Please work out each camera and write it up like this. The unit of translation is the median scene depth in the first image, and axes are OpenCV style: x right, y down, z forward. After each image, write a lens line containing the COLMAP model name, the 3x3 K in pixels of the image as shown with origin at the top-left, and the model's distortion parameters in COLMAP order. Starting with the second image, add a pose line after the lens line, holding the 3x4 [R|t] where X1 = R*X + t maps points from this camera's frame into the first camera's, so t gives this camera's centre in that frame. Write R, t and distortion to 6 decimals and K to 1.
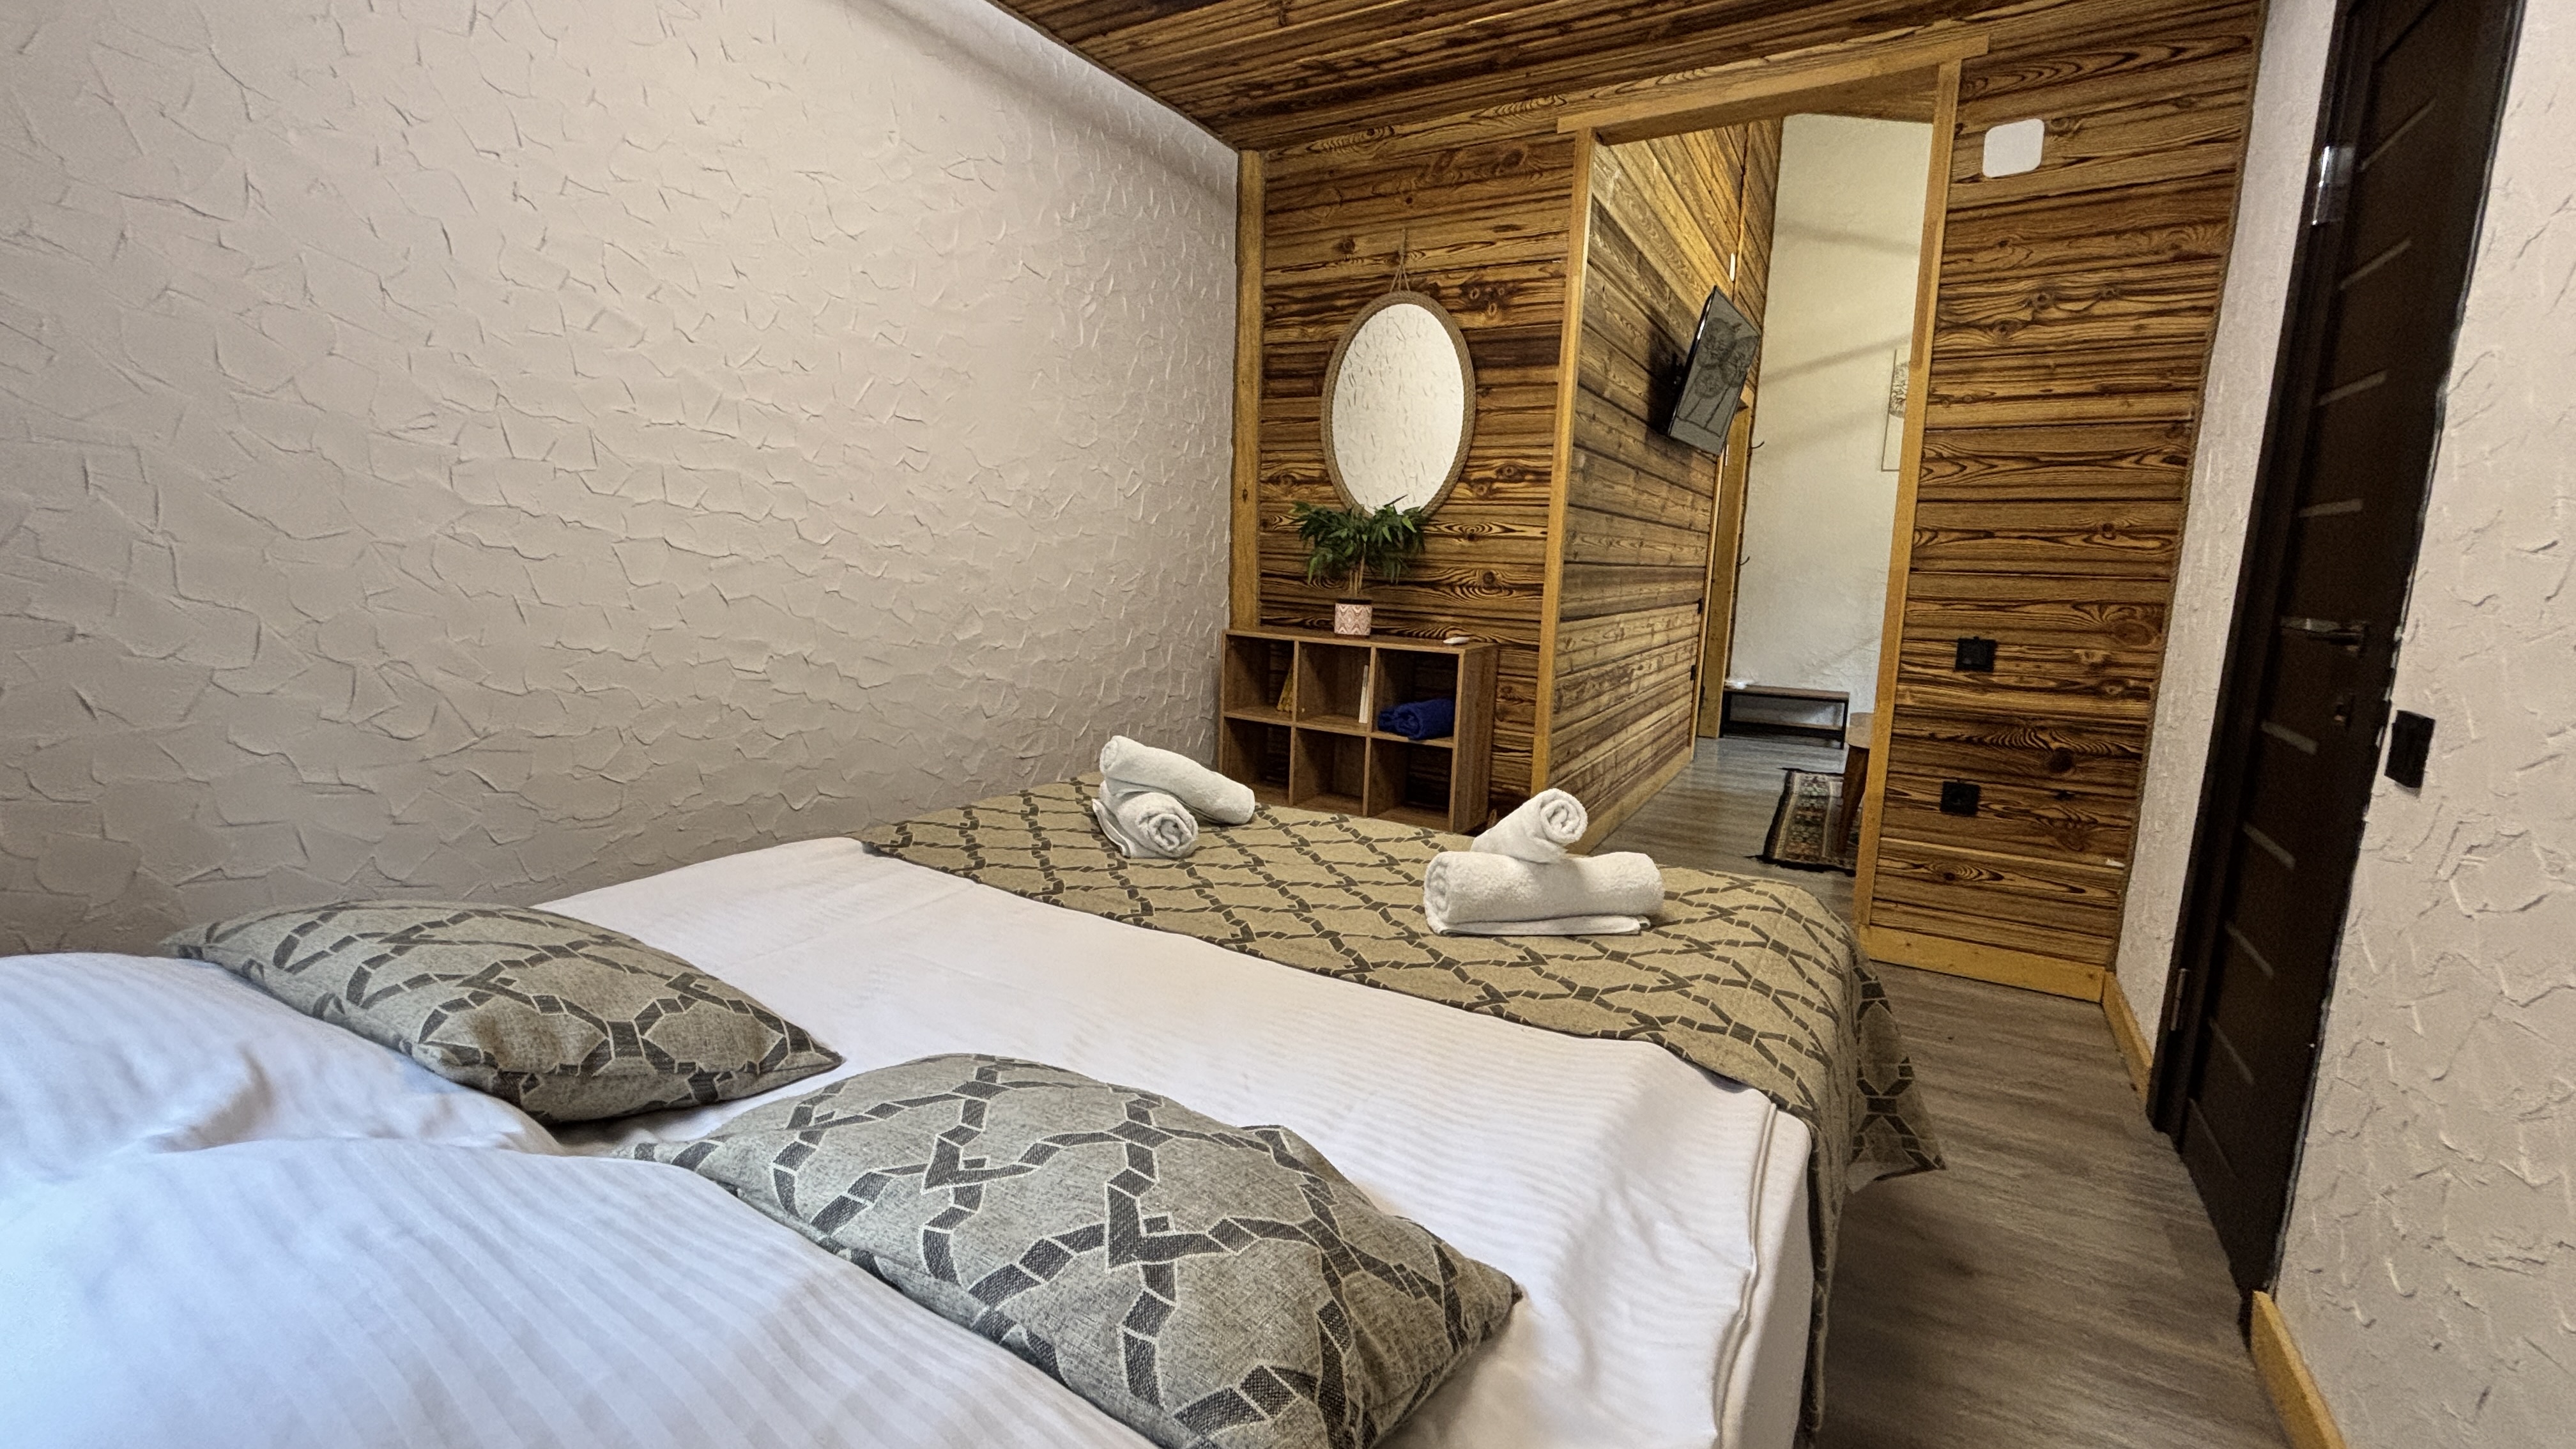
lens RADIAL K [[1046.1, 0, 1284.5], [0, 1046.1, 713.1], [0, 0, 1]] dist [0.002245, 0.000315]
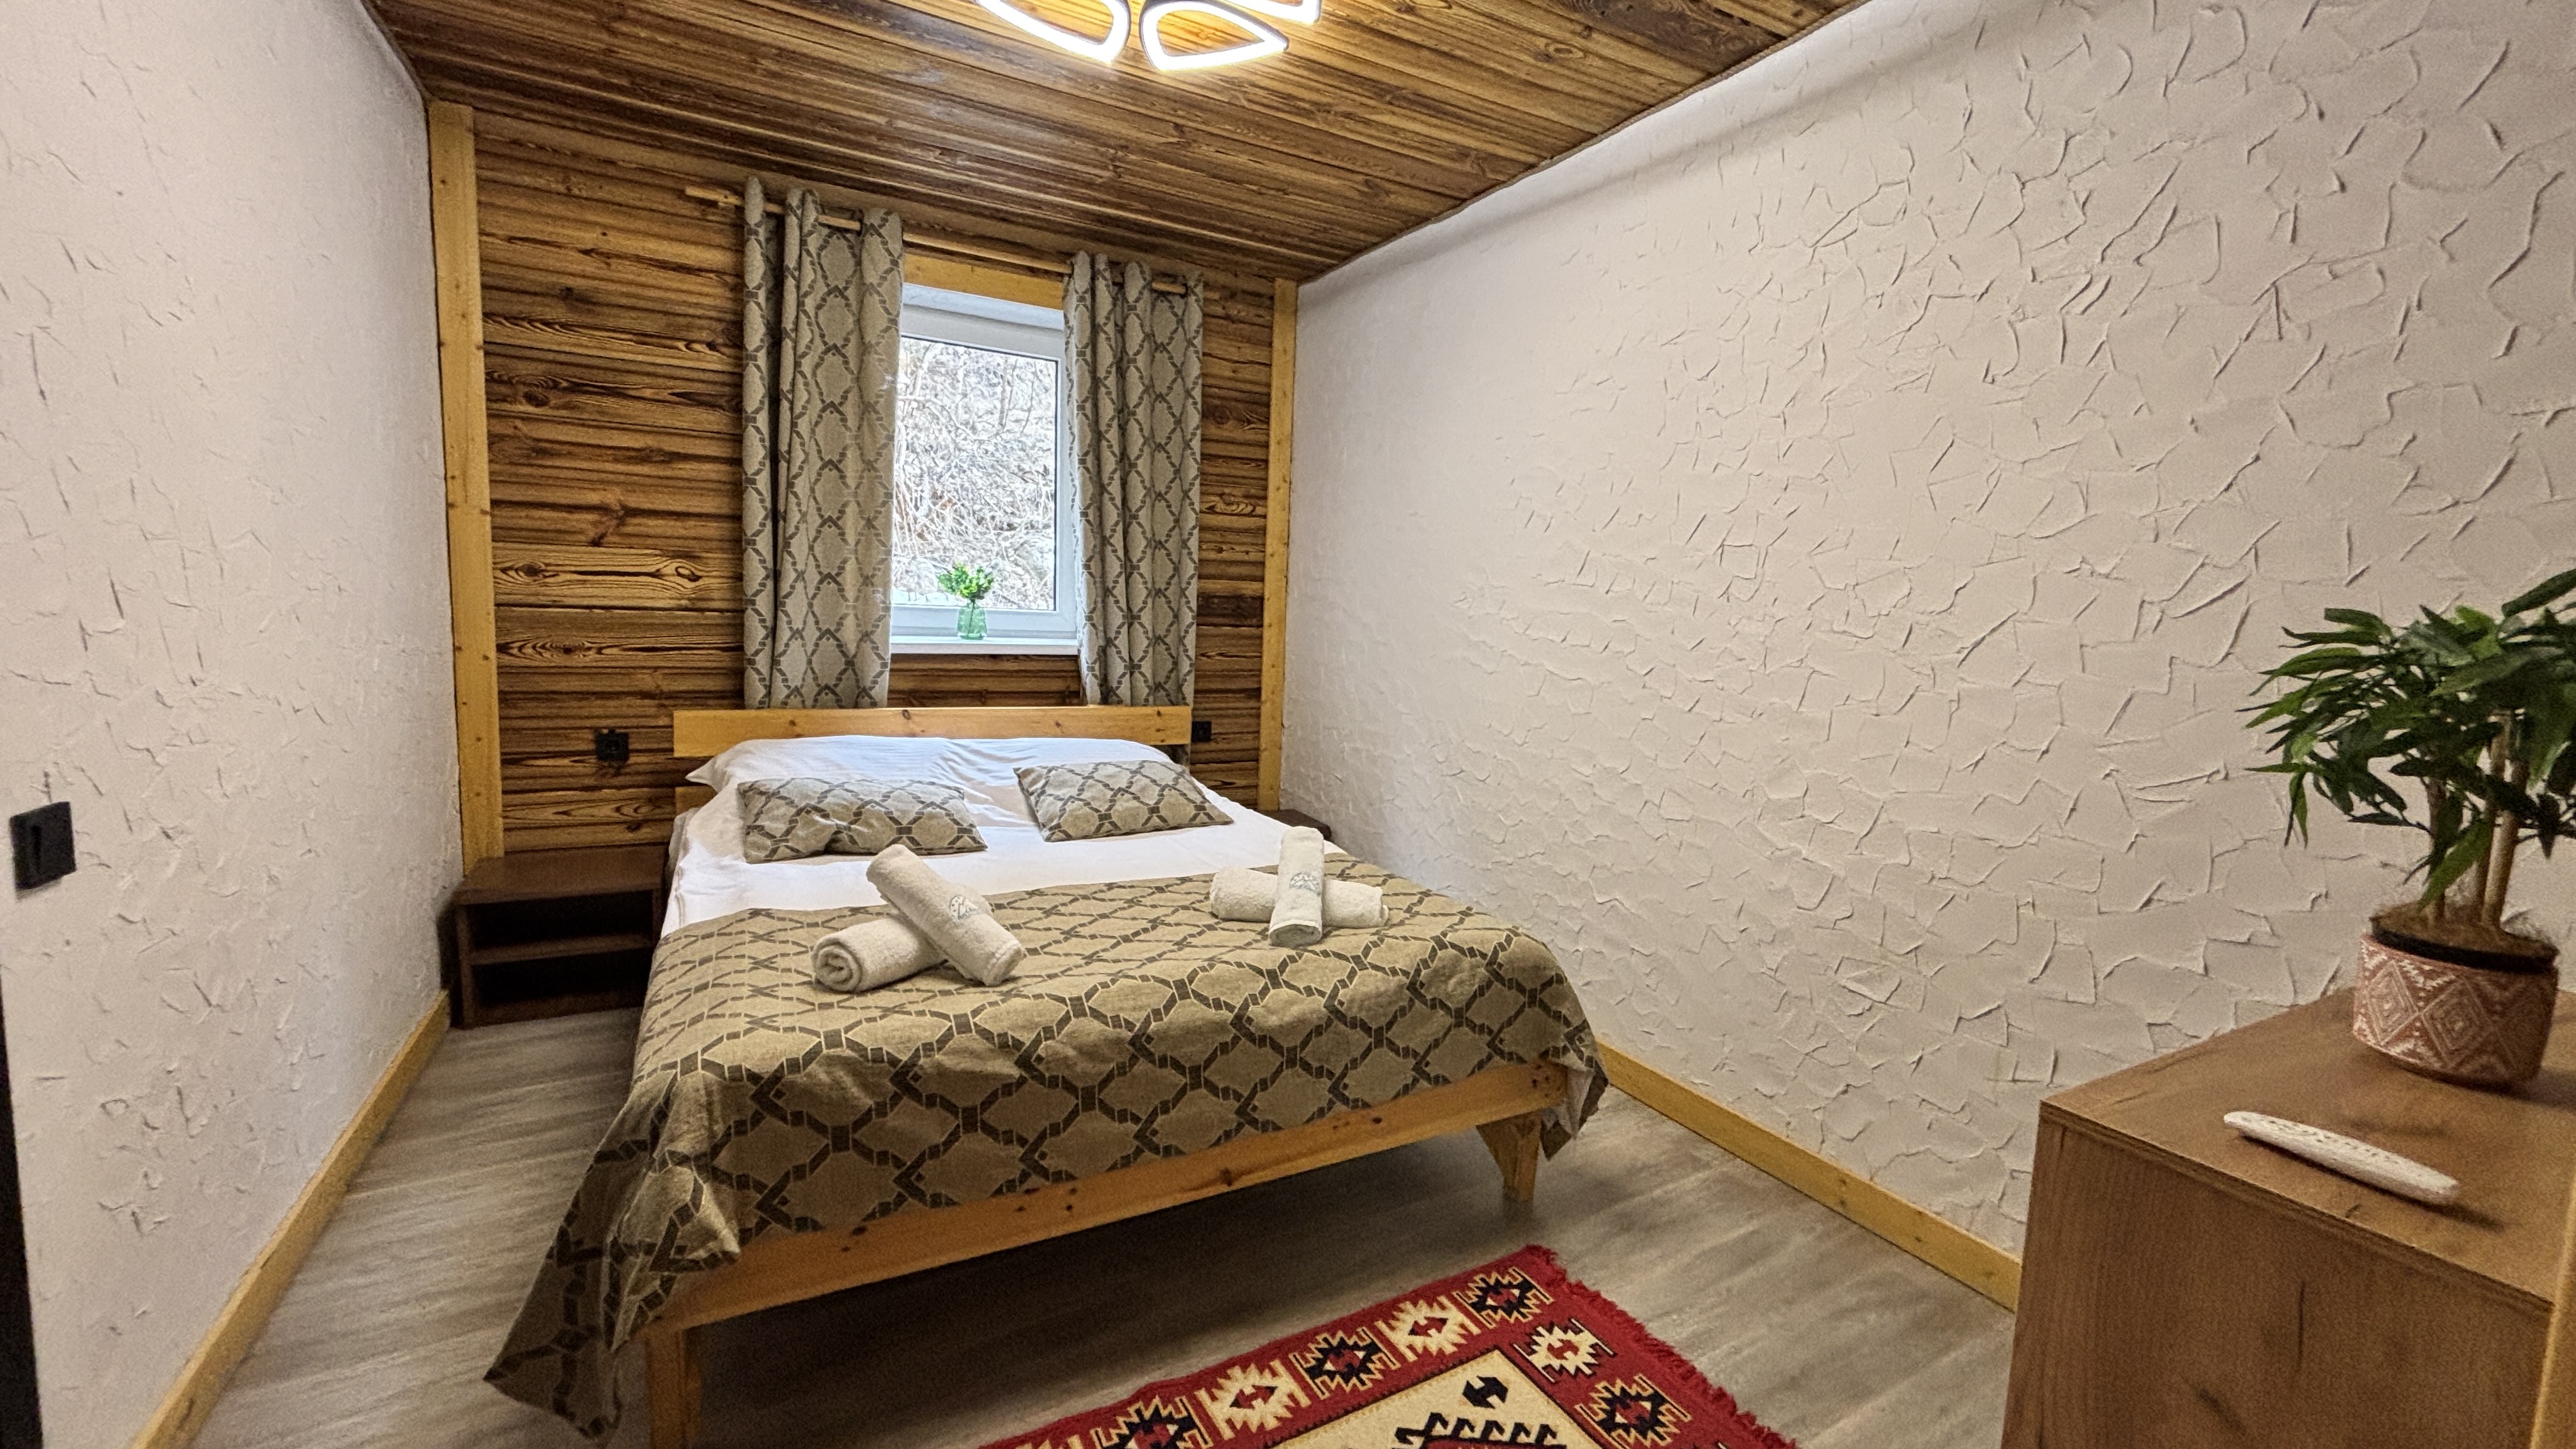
lens RADIAL K [[1030.9, 0, 1294.3], [0, 1030.9, 710.5], [0, 0, 1]] dist [0.001369, 0.000092]
pose [[-0.499173, 0.031954, -0.865913, 0.602522], [-0.188565, 0.971365, 0.144548, -0.192109], [0.845736, 0.235435, -0.478853, 1.101240]]
